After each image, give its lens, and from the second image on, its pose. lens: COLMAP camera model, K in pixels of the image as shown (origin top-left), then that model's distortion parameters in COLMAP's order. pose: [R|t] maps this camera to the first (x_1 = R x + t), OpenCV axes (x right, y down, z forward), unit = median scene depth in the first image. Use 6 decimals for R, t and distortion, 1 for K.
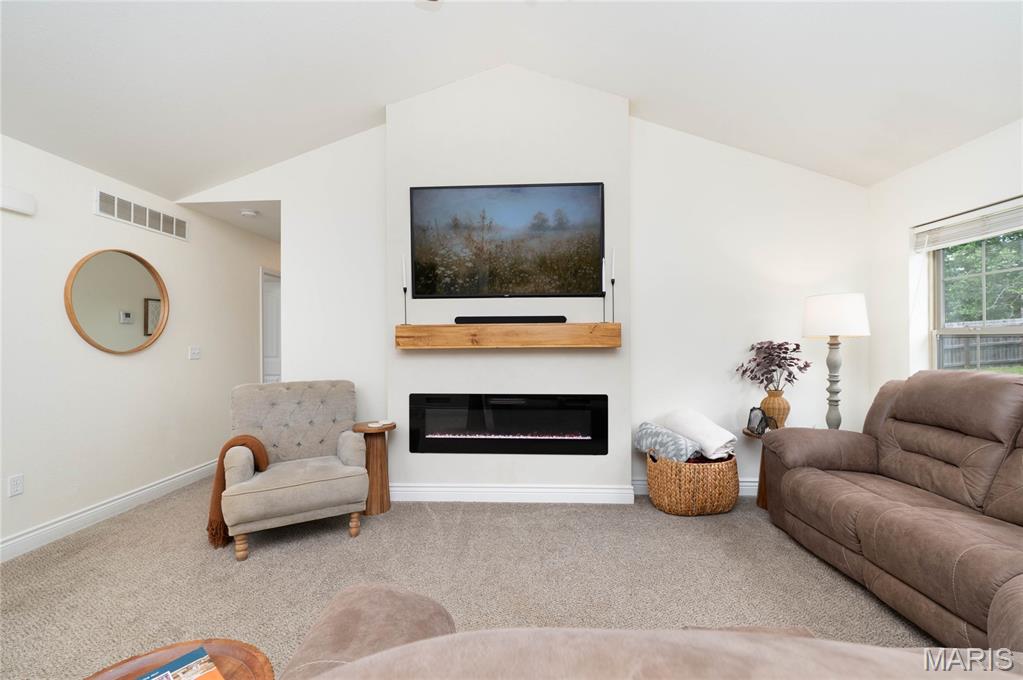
lens RADIAL K [[416.9, 0, 511.5], [0, 416.9, 340.0], [0, 0, 1]] dist [-0.000585, -0.000142]
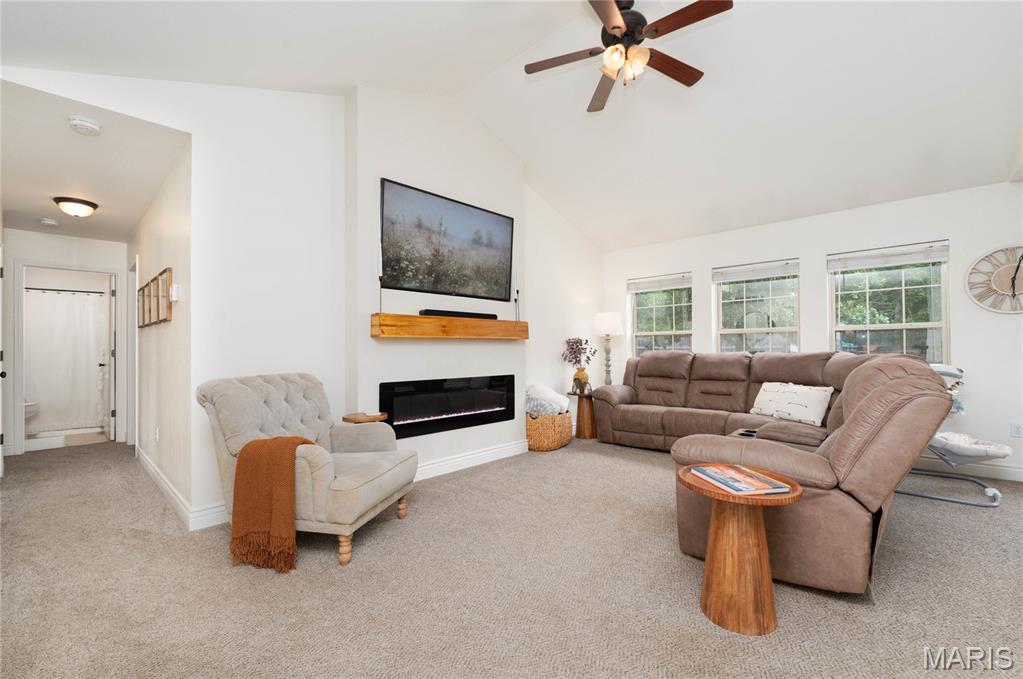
lens RADIAL K [[432.7, 0, 511.5], [0, 432.7, 339.5], [0, 0, 1]] dist [-0.000610, -0.000088]
pose [[0.657127, 0.018569, 0.753551, -0.829653], [-0.001053, 0.999718, -0.023716, 0.050379], [-0.753780, 0.014791, 0.656961, 0.080804]]
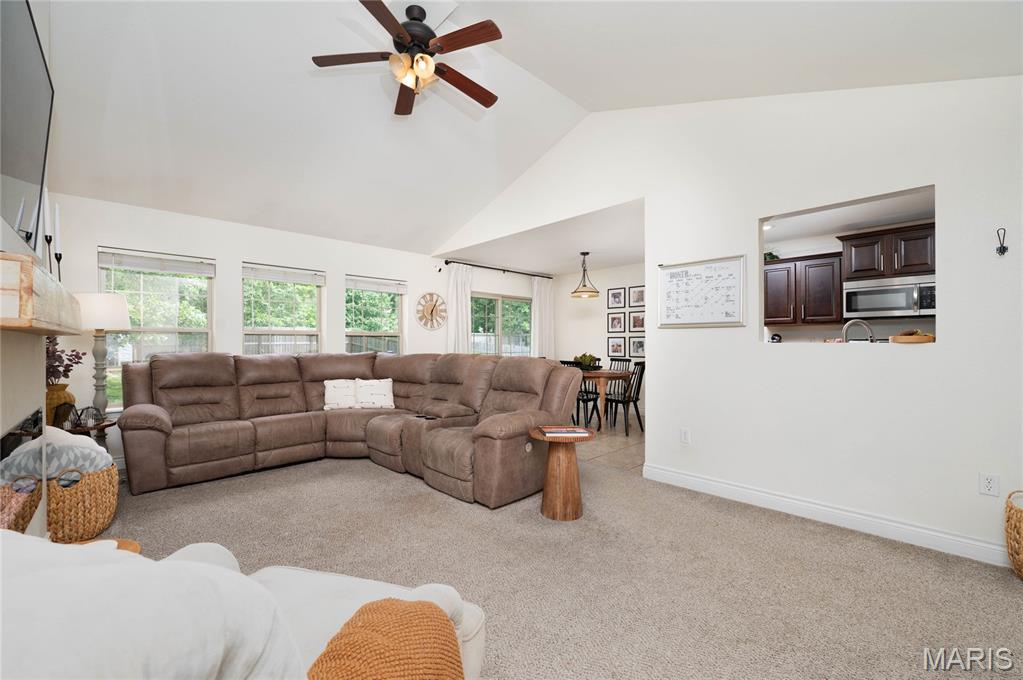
lens RADIAL K [[416.9, 0, 511.5], [0, 416.9, 340.0], [0, 0, 1]] dist [-0.000585, -0.000142]
pose [[-0.717158, 0.010759, 0.696828, -0.762135], [0.000036, 0.999881, -0.015401, 0.034047], [-0.696911, -0.011020, -0.717073, 0.945192]]
